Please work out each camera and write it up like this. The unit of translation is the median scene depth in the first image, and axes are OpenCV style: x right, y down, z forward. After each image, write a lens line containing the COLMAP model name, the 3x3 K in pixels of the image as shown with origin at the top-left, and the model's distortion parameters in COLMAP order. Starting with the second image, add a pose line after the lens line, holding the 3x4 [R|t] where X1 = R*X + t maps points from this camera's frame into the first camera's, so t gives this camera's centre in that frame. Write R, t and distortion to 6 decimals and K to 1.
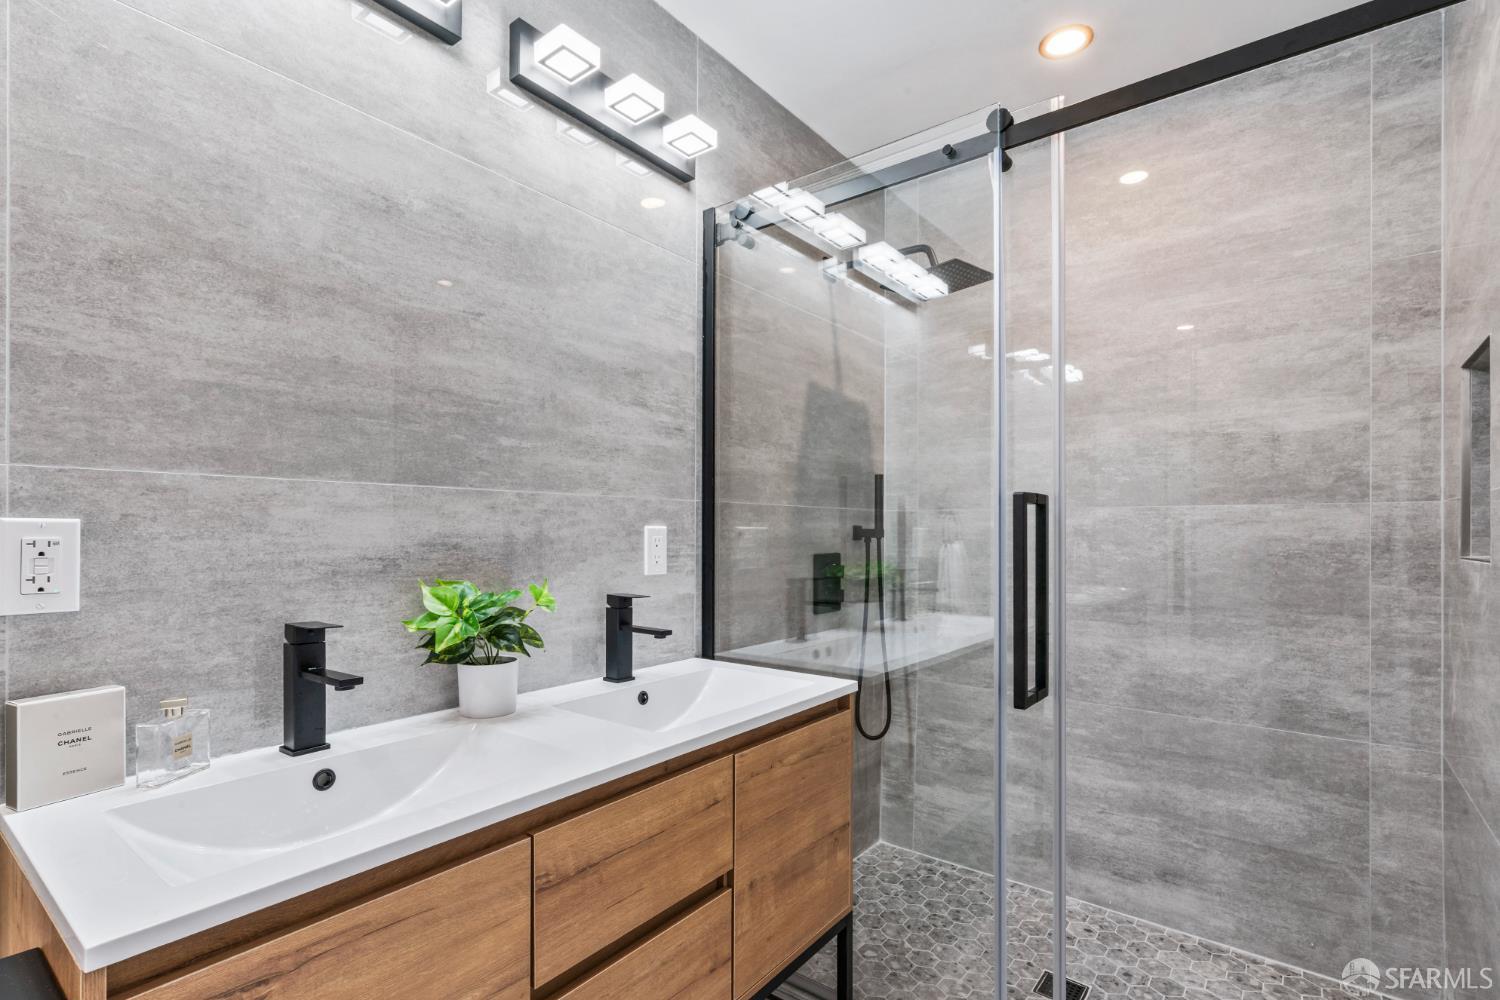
lens RADIAL K [[698.3, 0, 763.8], [0, 698.3, 542.3], [0, 0, 1]] dist [-0.001753, -0.000162]
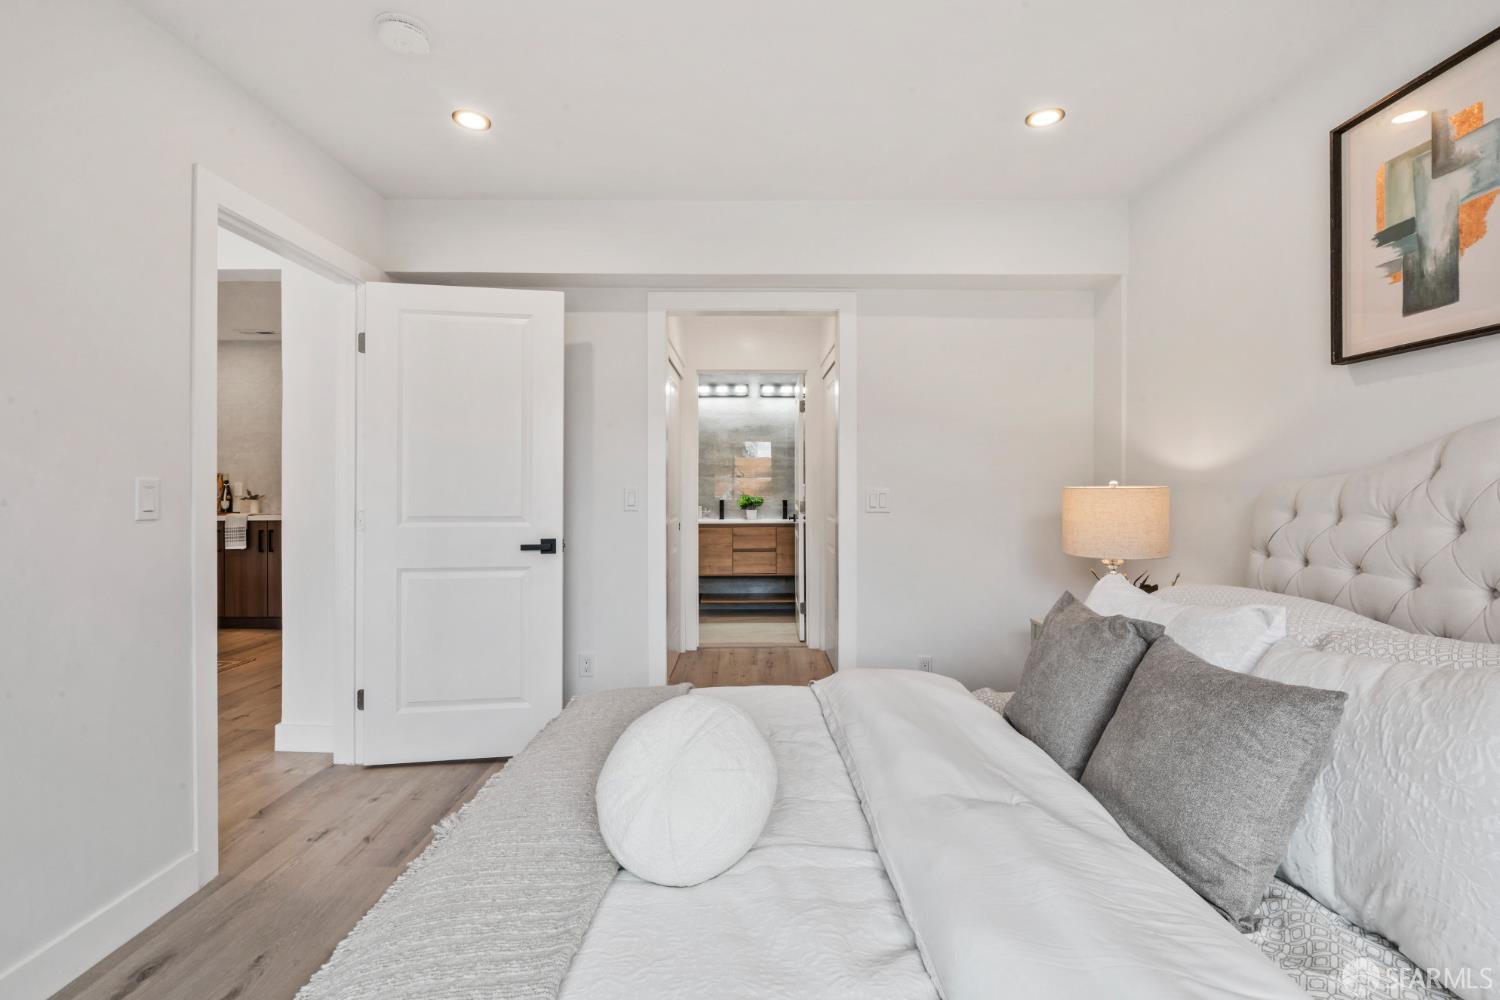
lens RADIAL K [[698.3, 0, 752.0], [0, 698.3, 496.2], [0, 0, 1]] dist [-0.001753, -0.000162]
pose [[0.607049, 0.001806, -0.794662, 4.140483], [-0.006969, 0.999971, -0.003051, 0.089578], [0.794634, 0.007391, 0.607044, -2.415108]]
